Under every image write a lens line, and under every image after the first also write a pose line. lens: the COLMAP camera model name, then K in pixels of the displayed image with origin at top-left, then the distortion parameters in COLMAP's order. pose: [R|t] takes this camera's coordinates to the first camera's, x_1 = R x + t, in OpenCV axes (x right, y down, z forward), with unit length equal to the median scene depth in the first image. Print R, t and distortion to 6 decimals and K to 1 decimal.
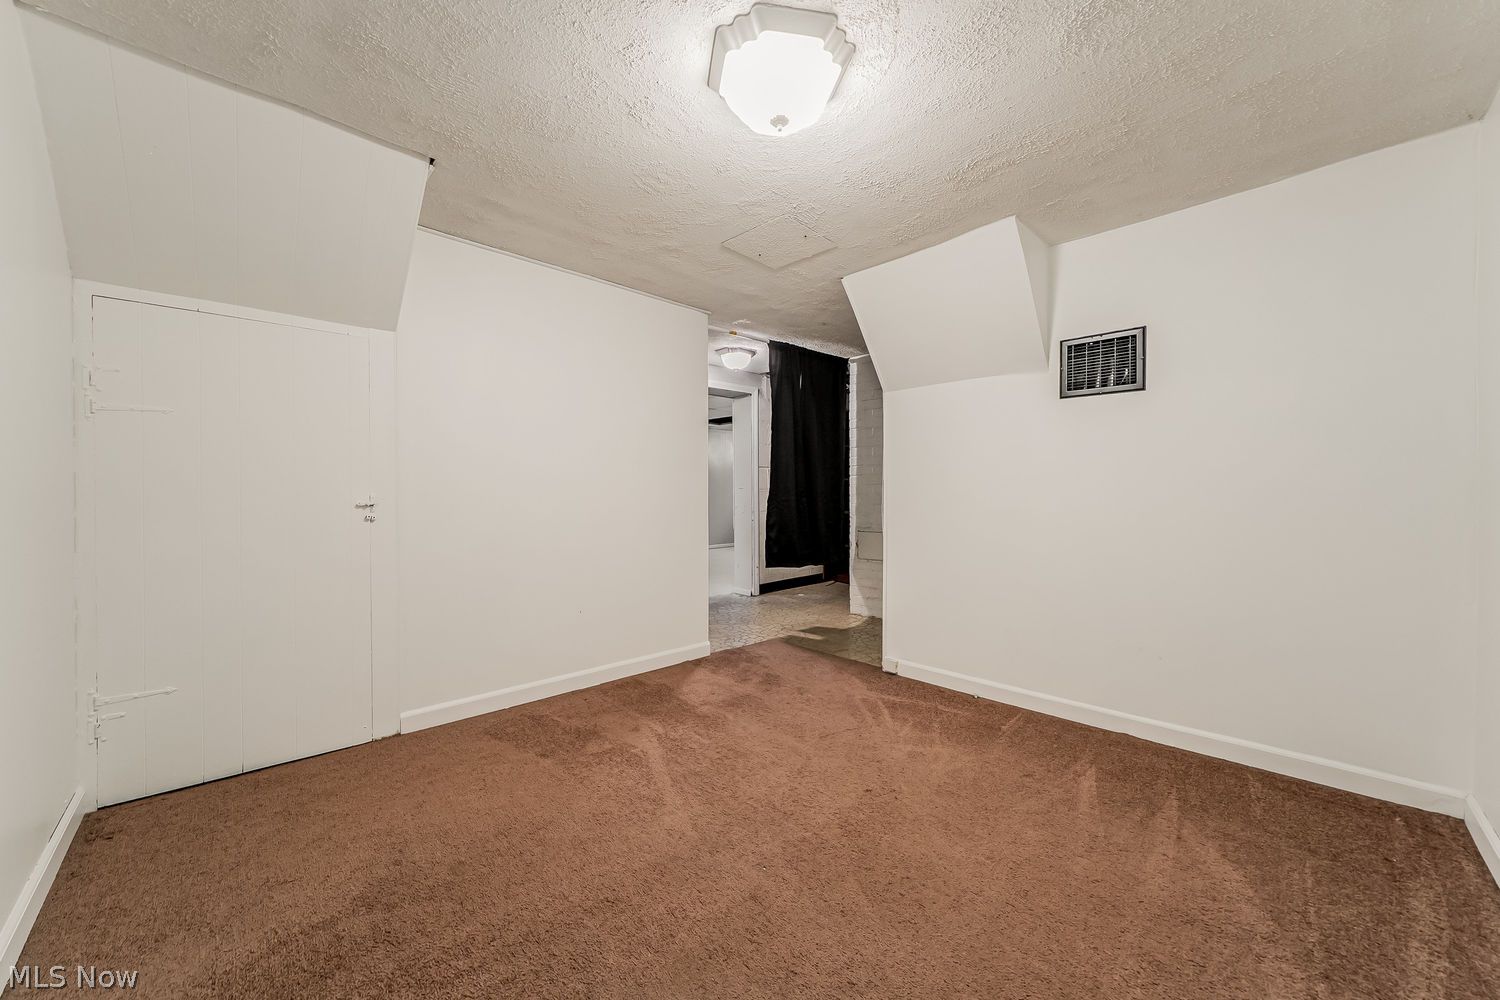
lens RADIAL K [[534.0, 0, 753.6], [0, 534.0, 507.7], [0, 0, 1]] dist [-0.000556, 0.000004]
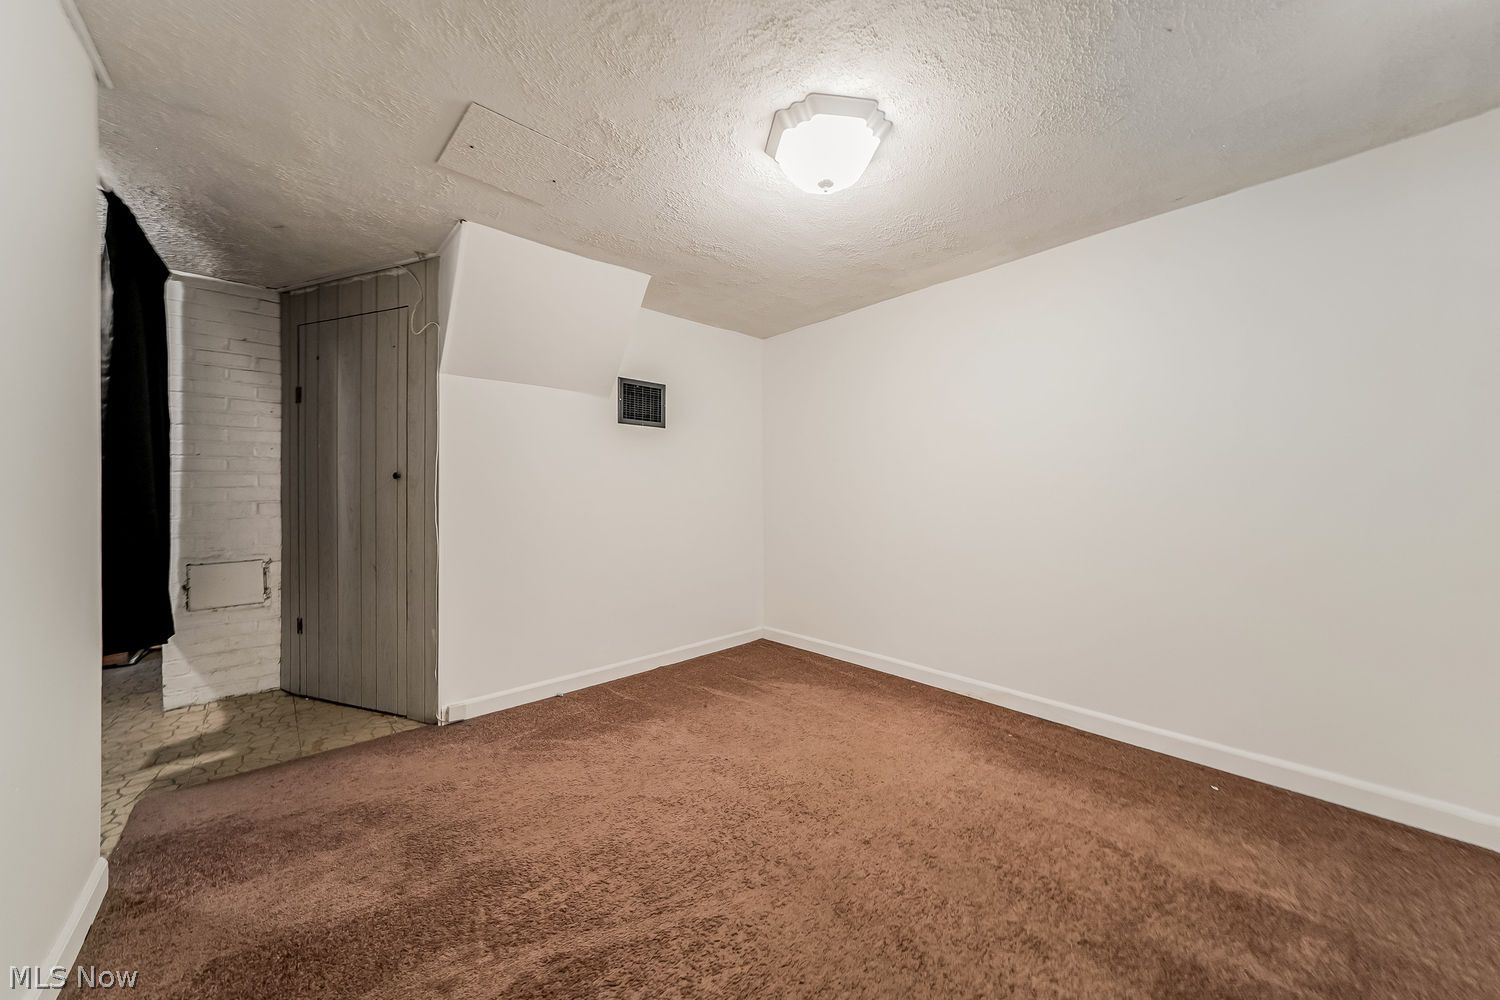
lens RADIAL K [[516.5, 0, 746.6], [0, 516.5, 499.9], [0, 0, 1]] dist [-0.005787, 0.000143]
pose [[0.064827, -0.011764, 0.997827, -0.603382], [0.034165, 0.999370, 0.009562, -0.023958], [-0.997312, 0.033471, 0.065188, 0.613801]]
